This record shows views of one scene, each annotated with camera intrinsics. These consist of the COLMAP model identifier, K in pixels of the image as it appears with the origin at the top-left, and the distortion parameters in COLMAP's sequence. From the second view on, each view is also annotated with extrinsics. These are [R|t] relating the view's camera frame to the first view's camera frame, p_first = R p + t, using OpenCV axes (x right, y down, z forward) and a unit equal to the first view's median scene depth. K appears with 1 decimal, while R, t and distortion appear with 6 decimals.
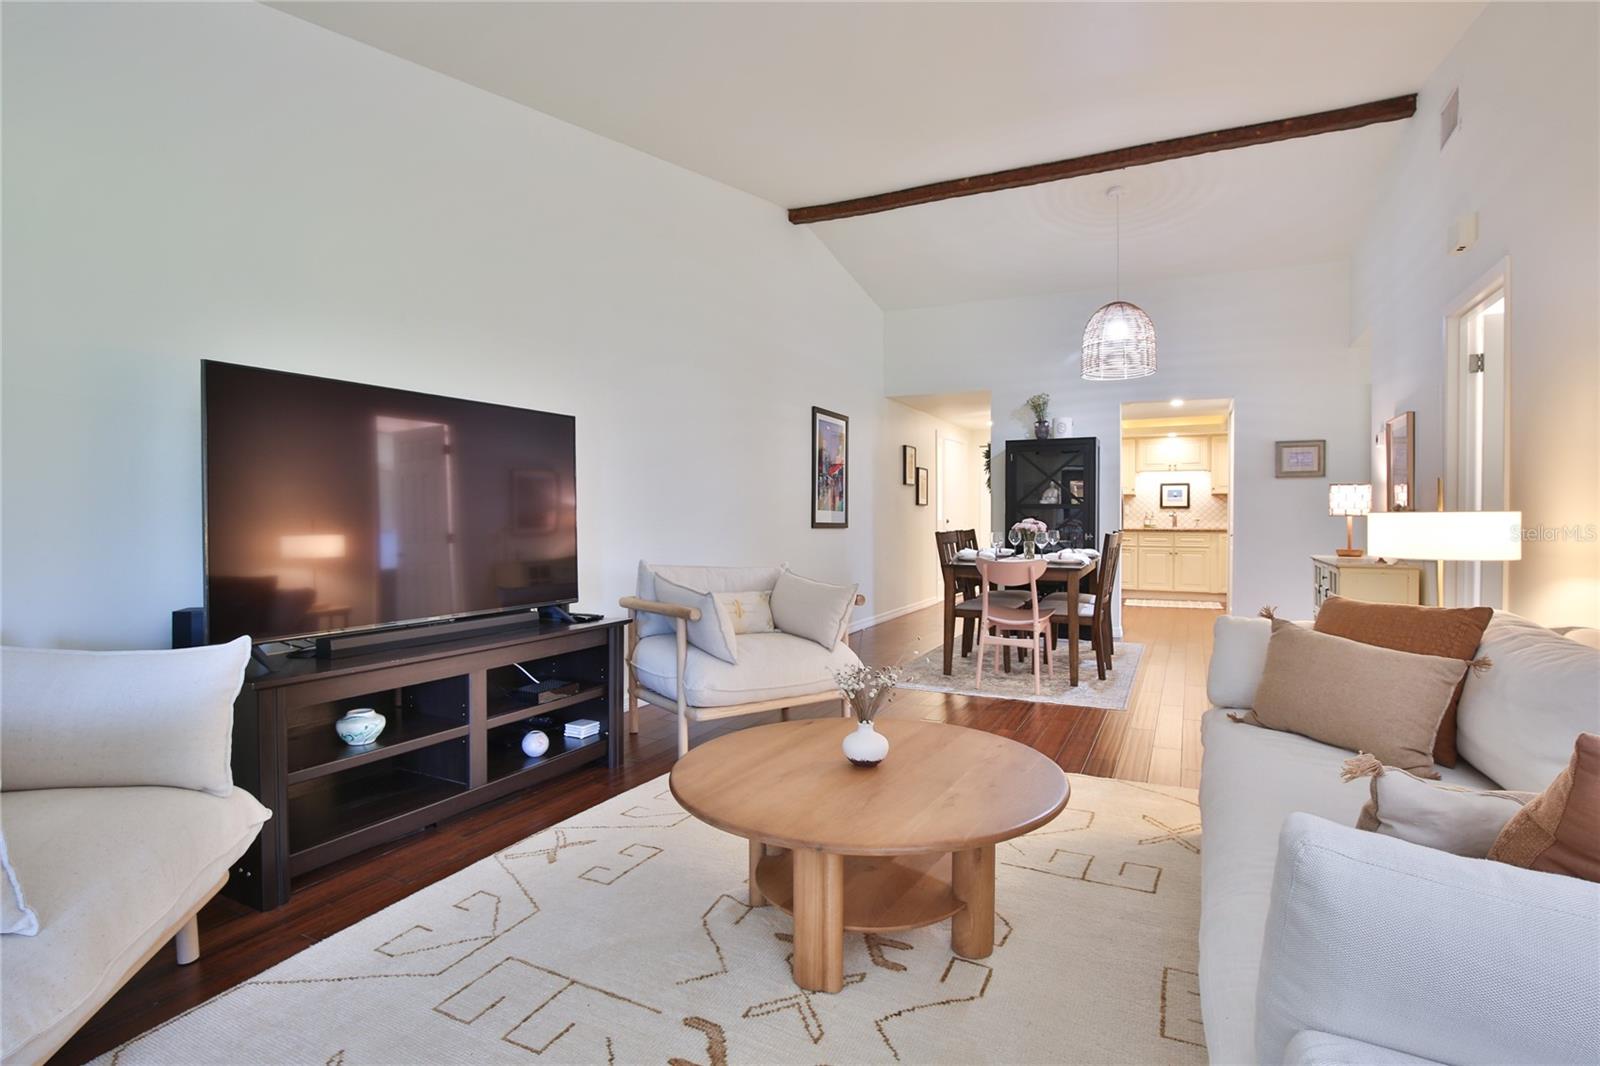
lens RADIAL K [[774.4, 0, 835.2], [0, 774.4, 508.3], [0, 0, 1]] dist [-0.033325, 0.003519]
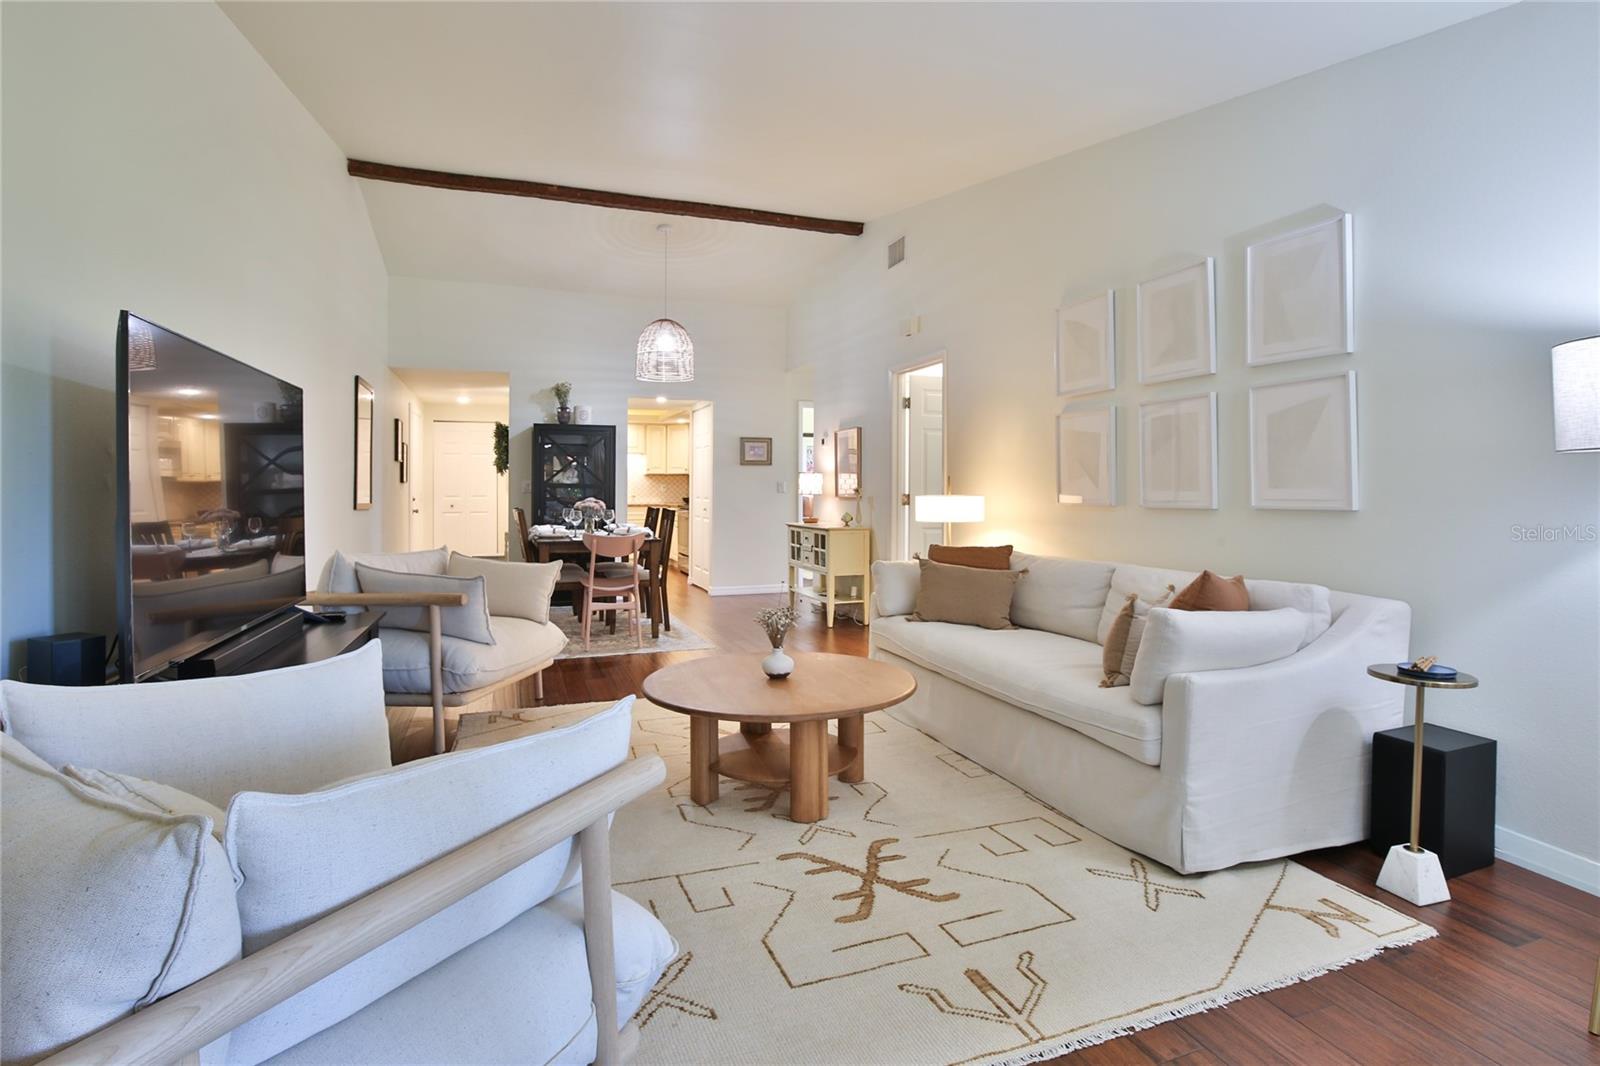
lens RADIAL K [[774.4, 0, 806.1], [0, 774.4, 477.7], [0, 0, 1]] dist [-0.033325, 0.003519]
pose [[0.697414, 0.009747, 0.716602, -0.331813], [-0.006686, 0.999952, -0.007094, -0.010037], [-0.716637, 0.000157, 0.697446, -0.012241]]
